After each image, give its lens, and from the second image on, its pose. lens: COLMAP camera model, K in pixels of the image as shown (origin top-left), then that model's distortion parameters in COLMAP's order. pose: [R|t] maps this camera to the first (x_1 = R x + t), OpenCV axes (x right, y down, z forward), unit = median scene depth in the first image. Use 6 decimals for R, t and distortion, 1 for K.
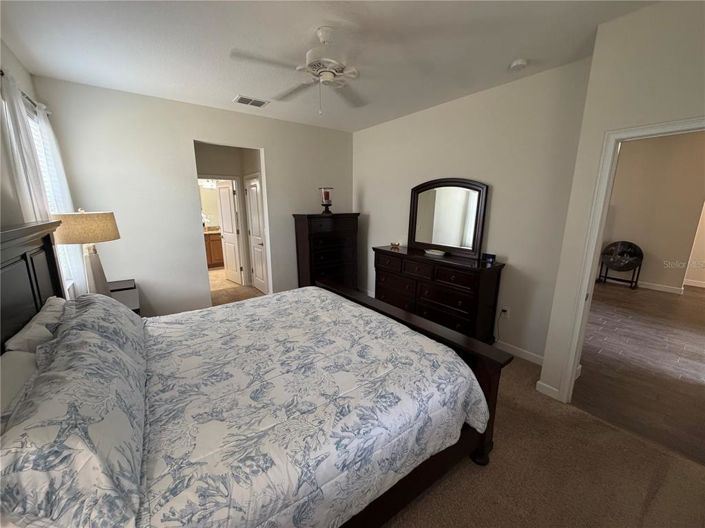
lens RADIAL K [[280.4, 0, 352.4], [0, 280.4, 264.7], [0, 0, 1]] dist [-0.003869, 0.000137]
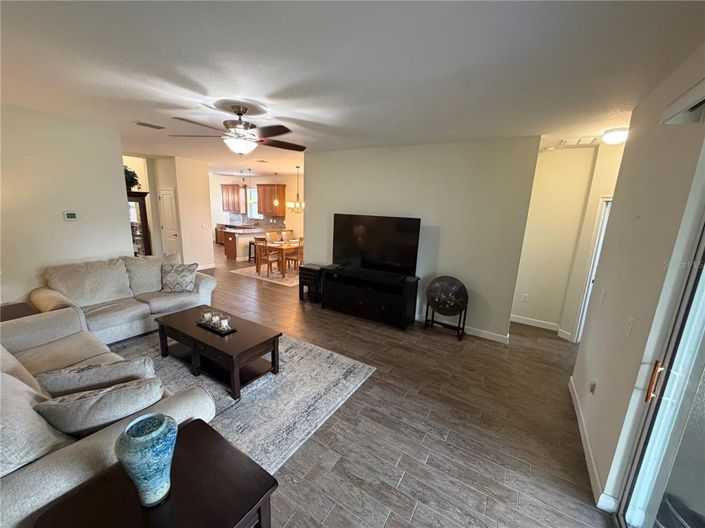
lens RADIAL K [[280.4, 0, 351.7], [0, 280.4, 265.1], [0, 0, 1]] dist [-0.003869, 0.000137]
pose [[0.930880, -0.048340, 0.362113, 0.459568], [0.045573, 0.998830, 0.016186, -0.136411], [-0.362472, 0.001435, 0.931994, 0.393394]]
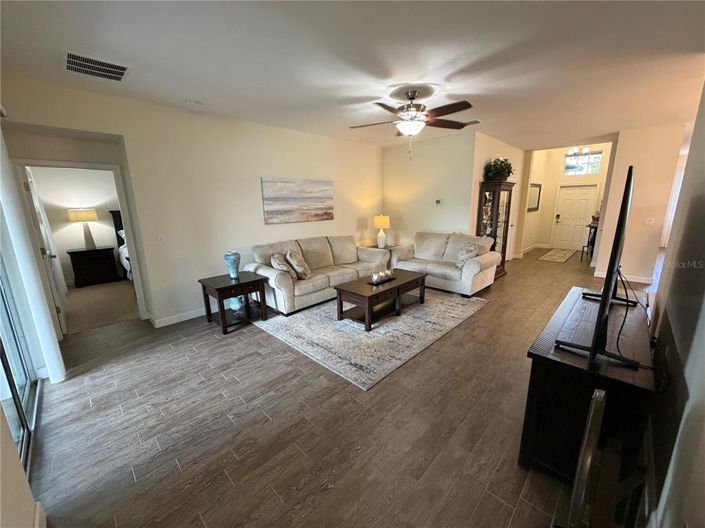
lens RADIAL K [[280.4, 0, 352.7], [0, 280.4, 262.9], [0, 0, 1]] dist [-0.003869, 0.000137]
pose [[0.156384, 0.199937, -0.967248, 1.099875], [-0.193521, 0.966519, 0.168498, -0.168937], [0.968552, 0.160832, 0.189840, 0.797085]]
